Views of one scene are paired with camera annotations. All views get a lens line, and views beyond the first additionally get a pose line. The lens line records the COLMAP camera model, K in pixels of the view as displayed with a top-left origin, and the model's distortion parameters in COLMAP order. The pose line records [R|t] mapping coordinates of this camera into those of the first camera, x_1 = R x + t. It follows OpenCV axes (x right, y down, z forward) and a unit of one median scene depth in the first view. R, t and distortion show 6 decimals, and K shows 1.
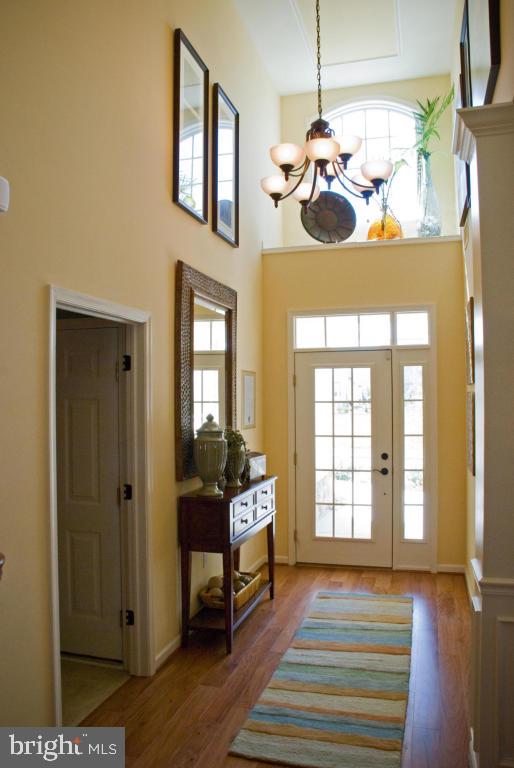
lens RADIAL K [[589.4, 0, 256.4], [0, 589.4, 409.4], [0, 0, 1]] dist [-0.119116, 0.047524]
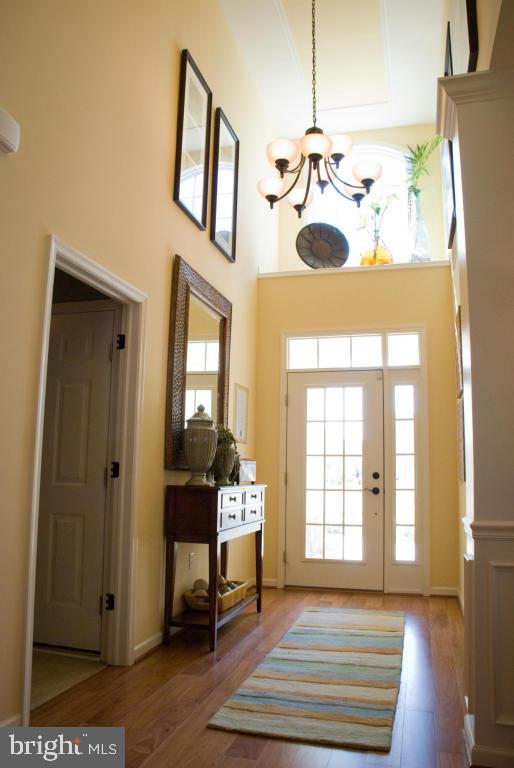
lens RADIAL K [[589.4, 0, 258.3], [0, 589.4, 412.1], [0, 0, 1]] dist [-0.119116, 0.047524]
pose [[0.999586, 0.026254, 0.011775, 0.006877], [-0.024616, 0.992164, -0.122492, 0.138322], [-0.014899, 0.122151, 0.992400, 0.004229]]
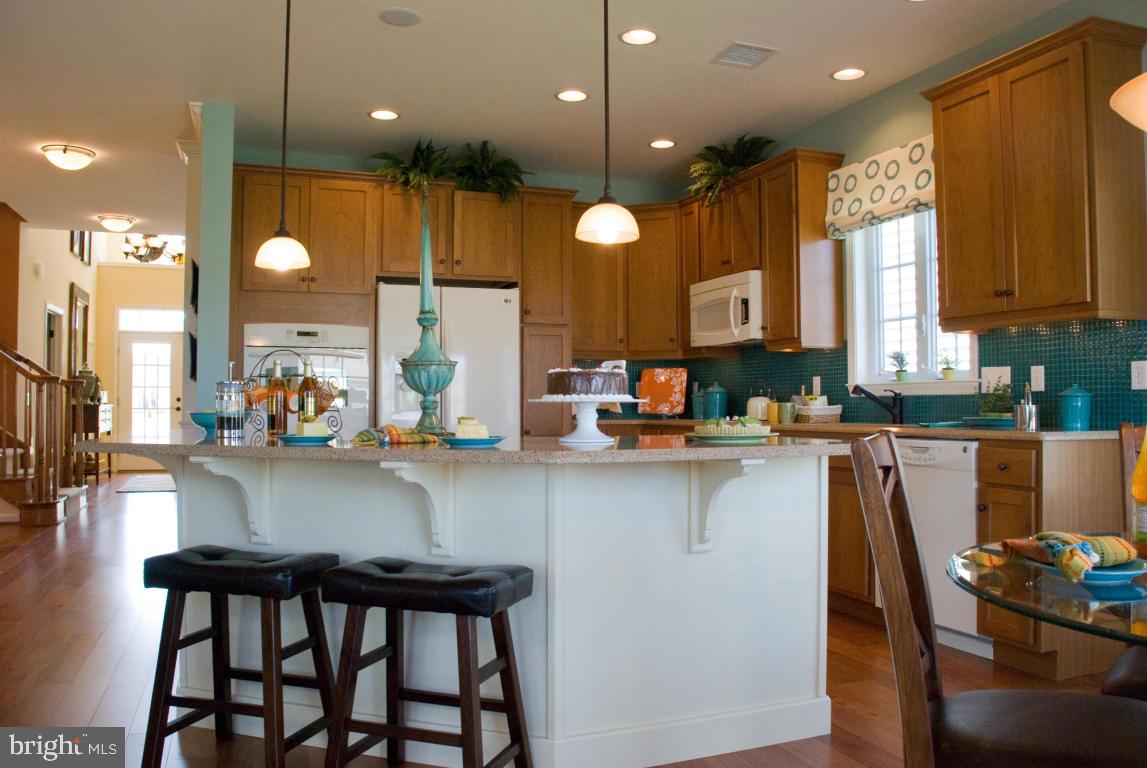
lens RADIAL K [[880.2, 0, 579.7], [0, 880.2, 384.3], [0, 0, 1]] dist [-0.119116, 0.047524]
pose [[0.795310, 0.025418, 0.605670, -0.465041], [0.001751, 0.999020, -0.044226, 0.200830], [-0.606200, 0.036233, 0.794486, -2.142284]]
